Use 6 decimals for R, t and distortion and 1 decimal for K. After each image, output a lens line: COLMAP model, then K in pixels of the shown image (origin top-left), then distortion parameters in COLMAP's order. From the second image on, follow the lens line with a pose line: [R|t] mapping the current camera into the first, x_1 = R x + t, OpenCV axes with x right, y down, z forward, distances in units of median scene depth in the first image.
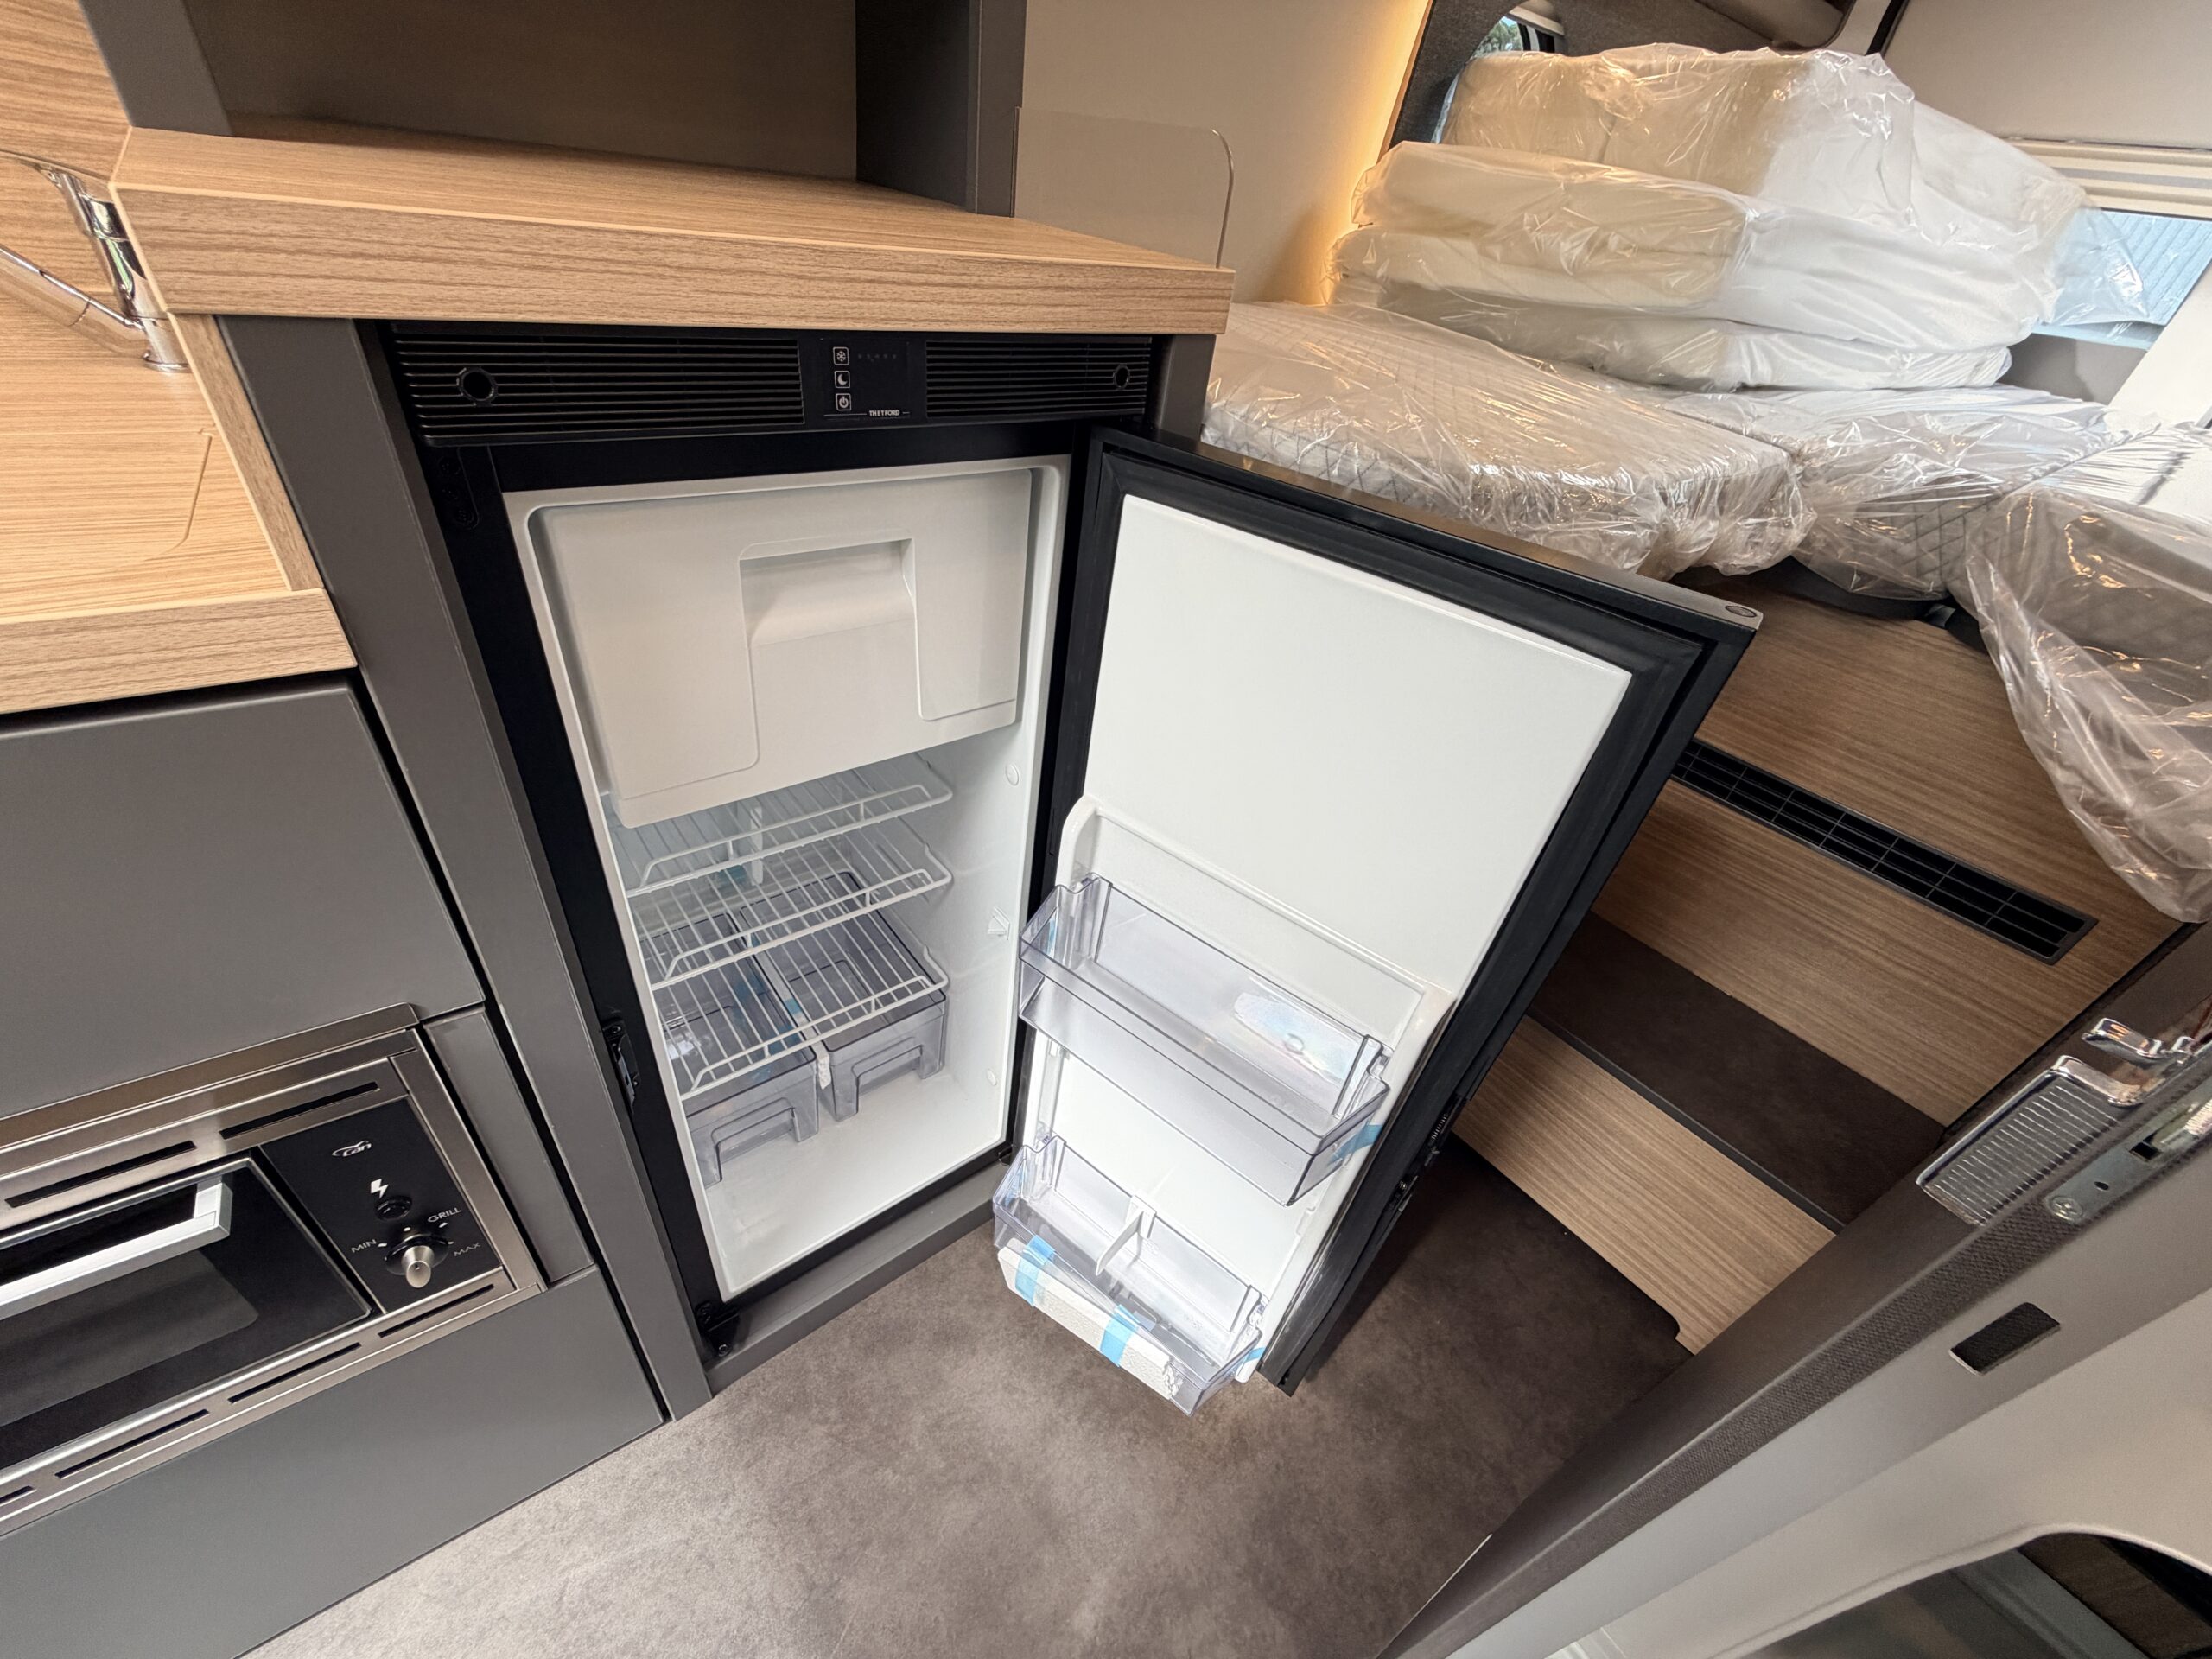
lens RADIAL K [[888.2, 0, 1100.8], [0, 888.2, 835.4], [0, 0, 1]] dist [-0.000275, -0.000112]
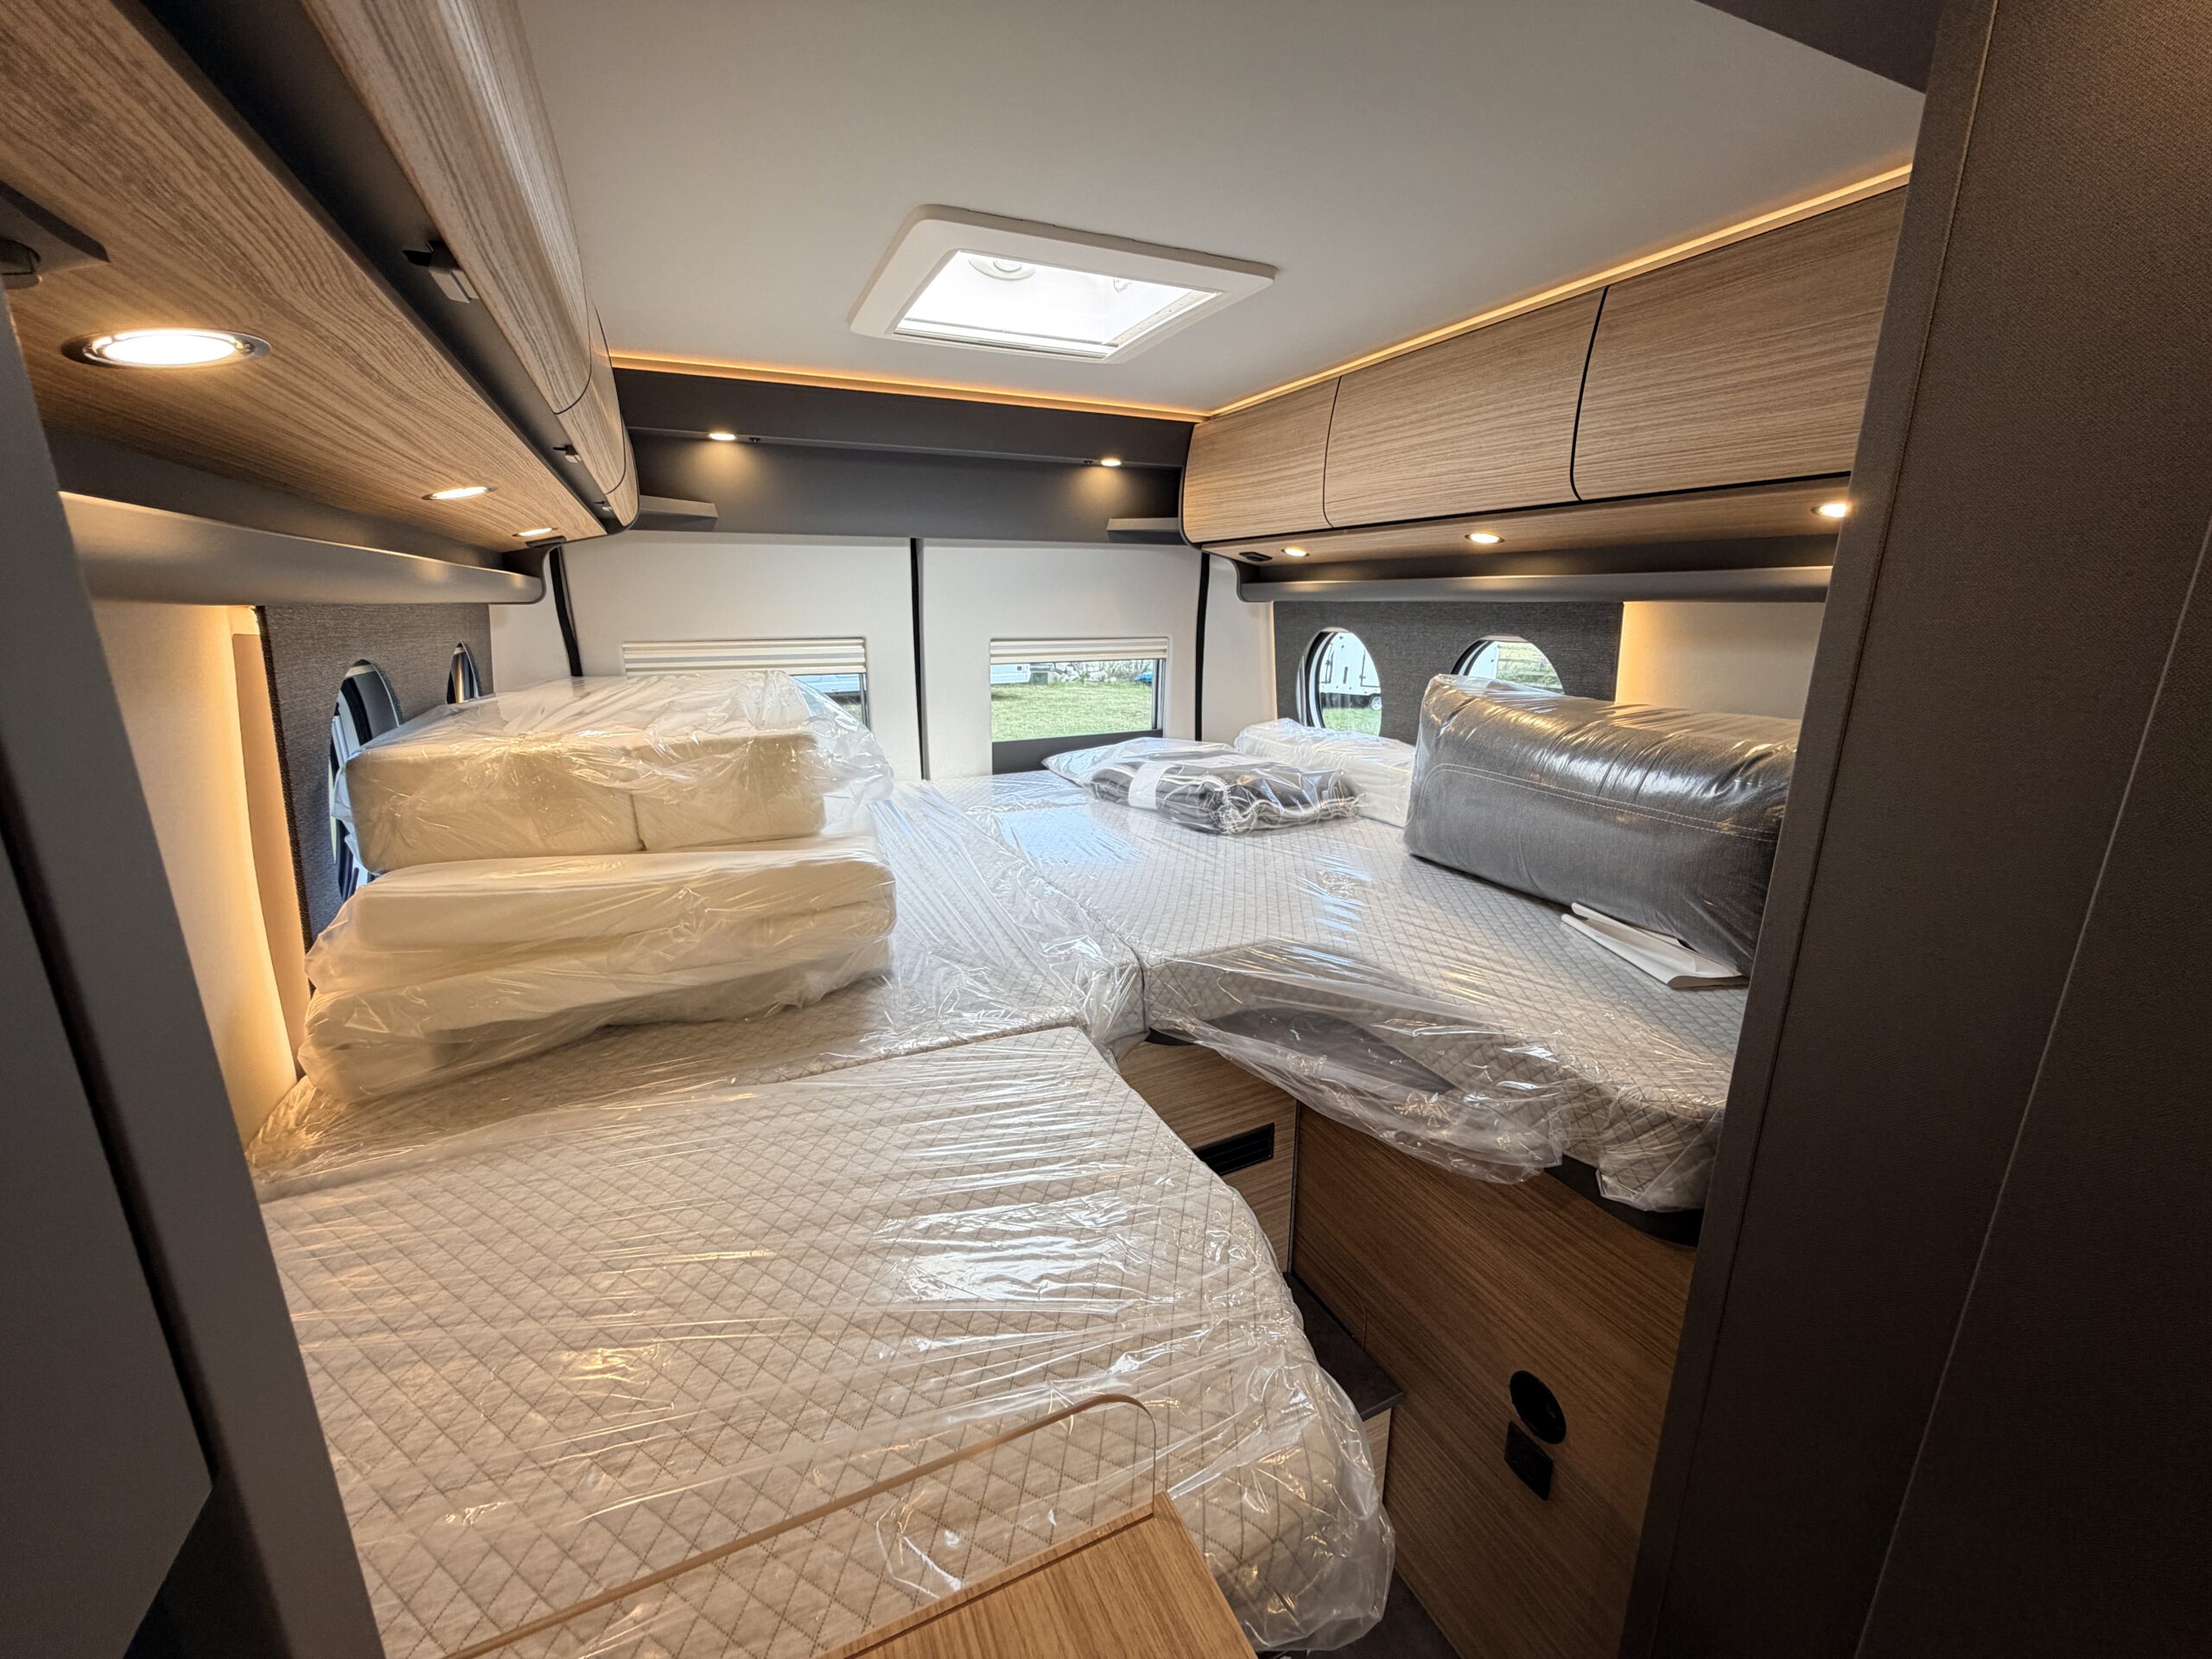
lens RADIAL K [[883.8, 0, 1099.5], [0, 883.8, 831.5], [0, 0, 1]] dist [0.000674, -0.000007]
pose [[0.230727, -0.361923, 0.903203, -0.164861], [0.609405, 0.777394, 0.155835, -0.697584], [-0.758545, 0.514461, 0.399924, 0.326023]]
